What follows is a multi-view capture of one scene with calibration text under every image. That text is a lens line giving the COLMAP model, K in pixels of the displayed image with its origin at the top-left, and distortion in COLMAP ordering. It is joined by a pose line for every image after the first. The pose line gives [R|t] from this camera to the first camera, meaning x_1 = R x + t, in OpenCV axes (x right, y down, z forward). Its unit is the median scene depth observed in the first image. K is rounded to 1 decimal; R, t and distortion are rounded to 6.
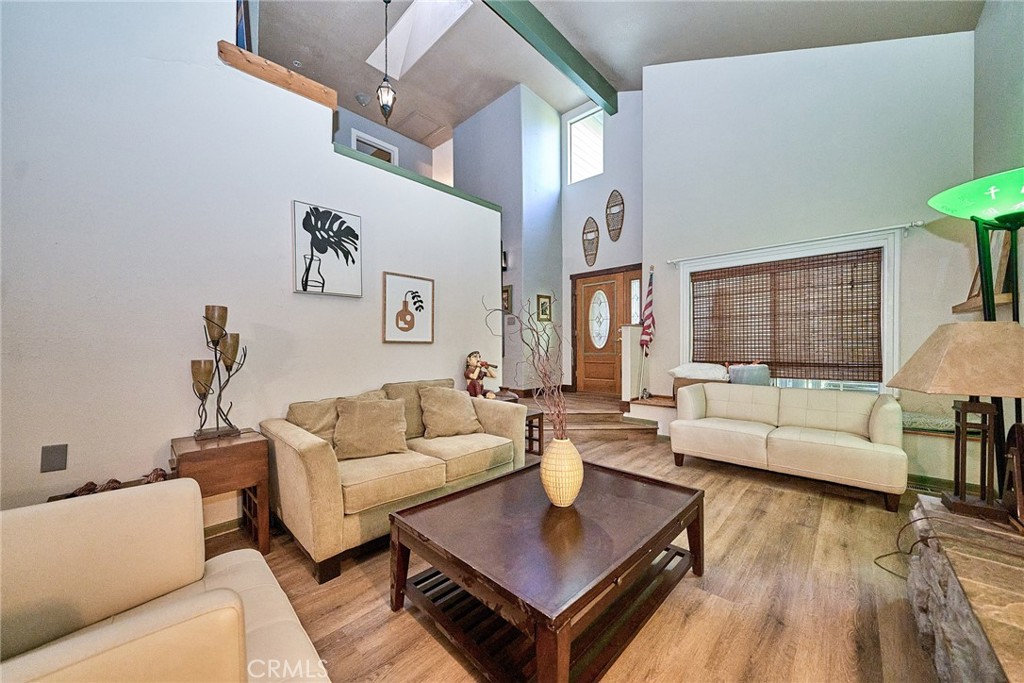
lens RADIAL K [[371.2, 0, 515.9], [0, 371.2, 348.0], [0, 0, 1]] dist [-0.003199, 0.000317]
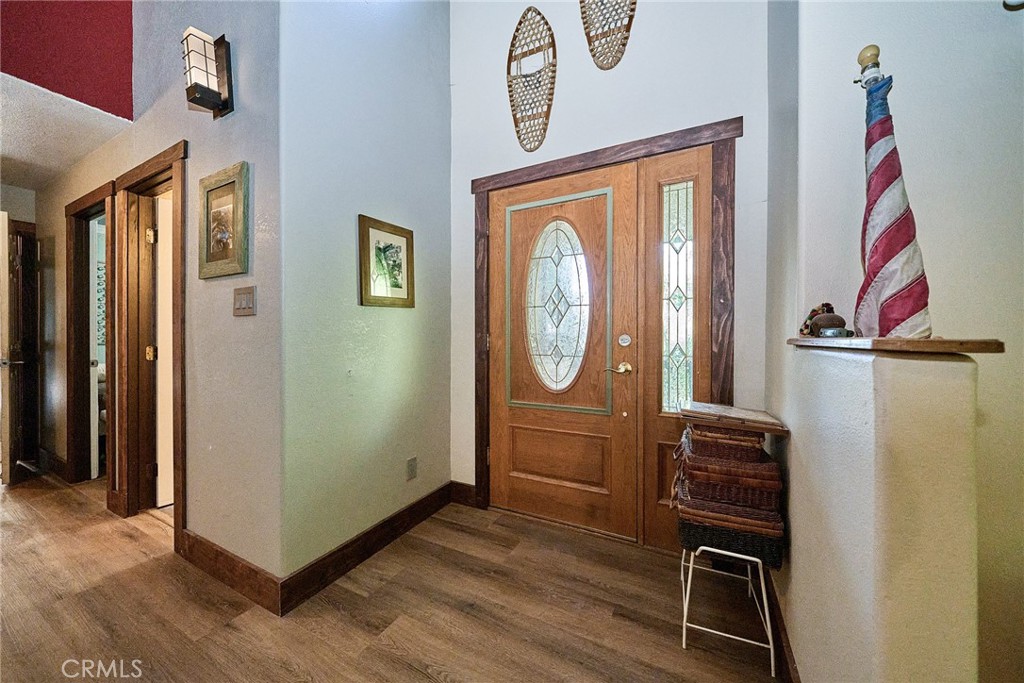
lens RADIAL K [[371.2, 0, 516.3], [0, 371.2, 341.2], [0, 0, 1]] dist [-0.003199, 0.000317]
pose [[0.965988, 0.001971, 0.258580, 0.098977], [-0.002851, 0.999991, 0.003028, -0.044382], [-0.258571, -0.003663, 0.965985, 0.670158]]
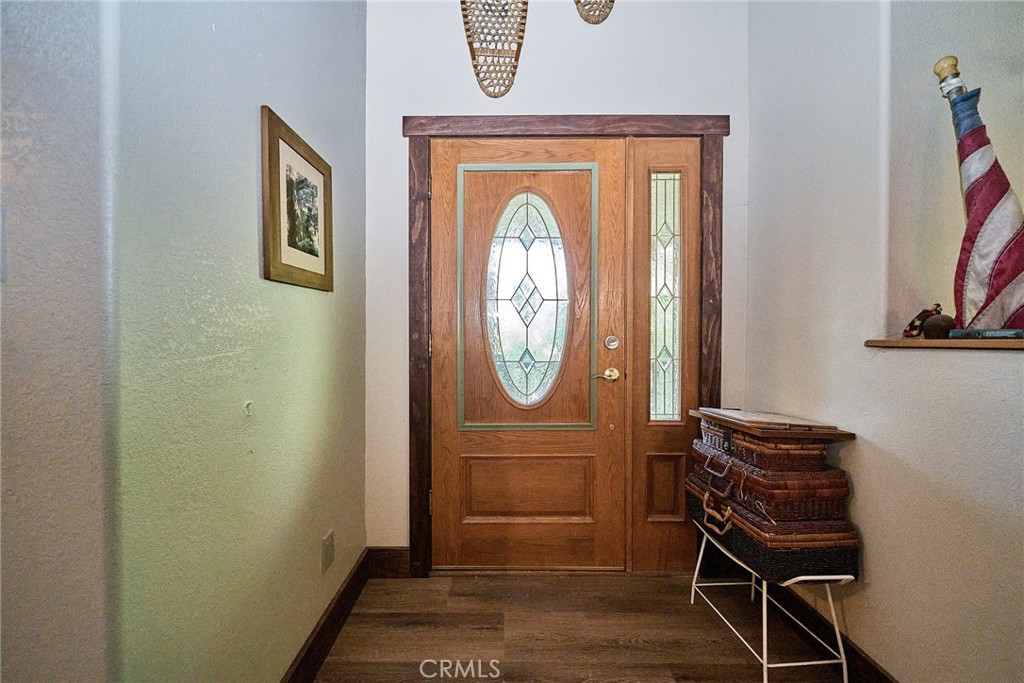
lens RADIAL K [[371.2, 0, 509.0], [0, 371.2, 343.5], [0, 0, 1]] dist [-0.003199, 0.000317]
pose [[0.740407, -0.004438, 0.672144, 0.029913], [0.002419, 0.999989, 0.003938, -0.044858], [-0.672155, -0.001290, 0.740410, 0.797101]]
